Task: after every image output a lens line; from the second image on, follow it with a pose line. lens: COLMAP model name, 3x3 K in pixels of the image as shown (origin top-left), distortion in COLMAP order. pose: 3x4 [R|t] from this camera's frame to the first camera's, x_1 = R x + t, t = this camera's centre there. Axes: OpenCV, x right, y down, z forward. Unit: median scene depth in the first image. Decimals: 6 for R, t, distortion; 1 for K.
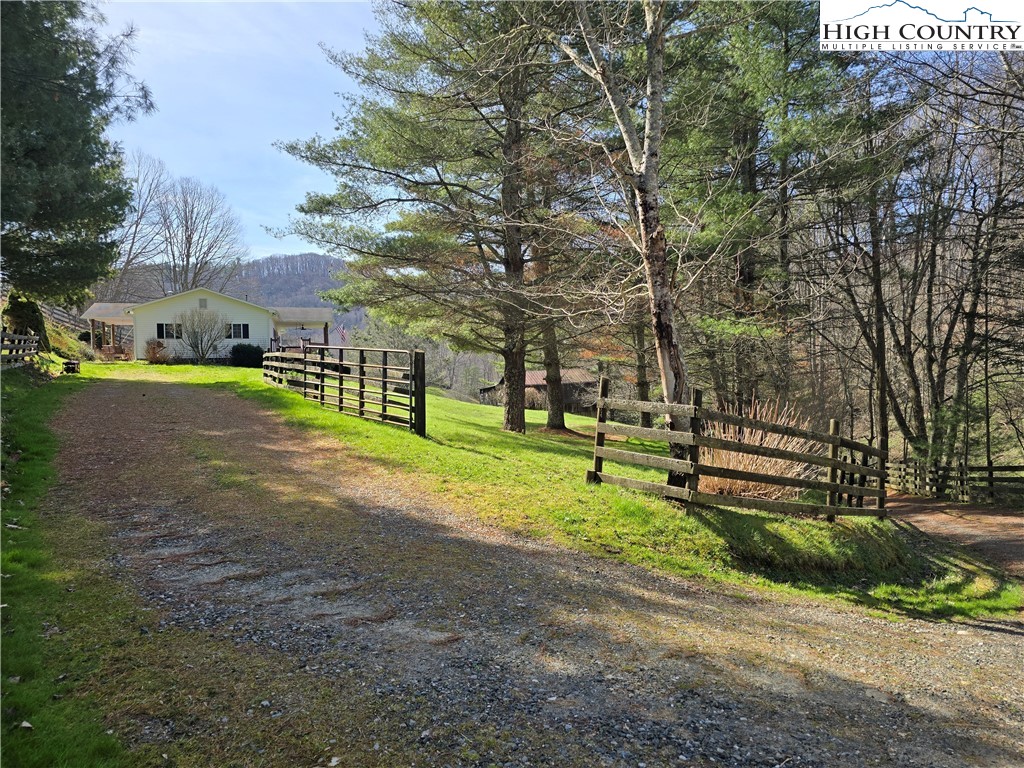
lens RADIAL K [[682.8, 0, 513.8], [0, 682.8, 383.3], [0, 0, 1]] dist [0.056815, -0.030455]
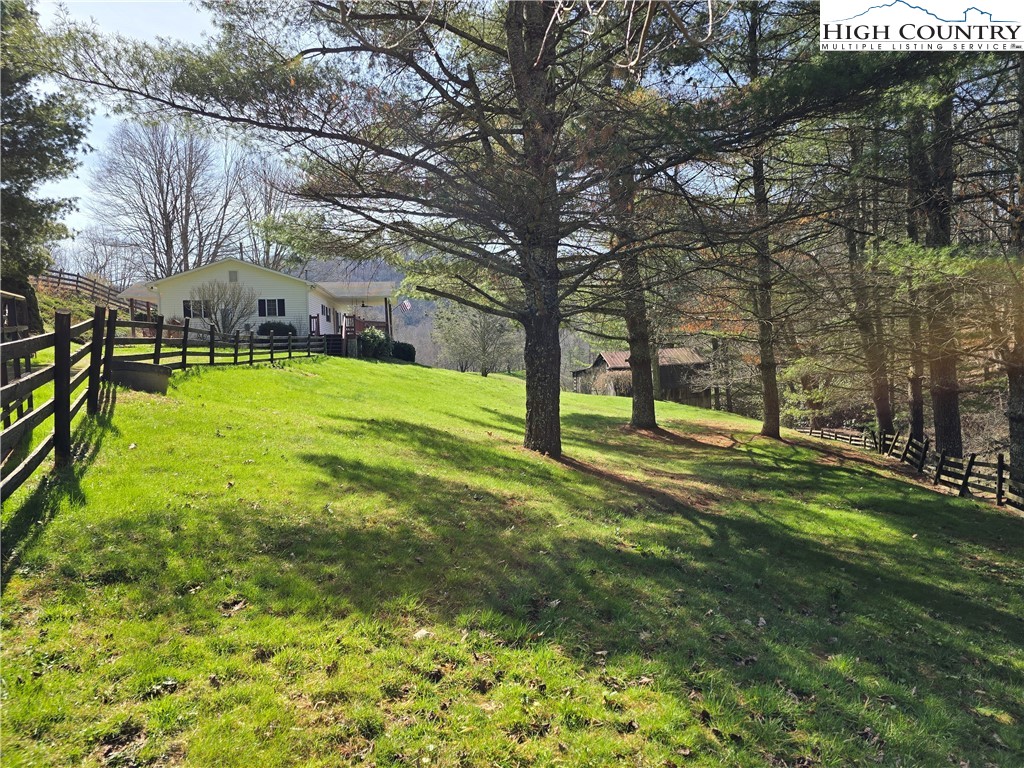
lens RADIAL K [[682.8, 0, 508.3], [0, 682.8, 385.7], [0, 0, 1]] dist [0.056815, -0.030455]
pose [[0.984886, -0.004101, -0.173154, 0.039331], [0.009031, 0.999576, 0.027694, 0.000591], [0.172967, -0.028840, 0.984505, 0.206066]]
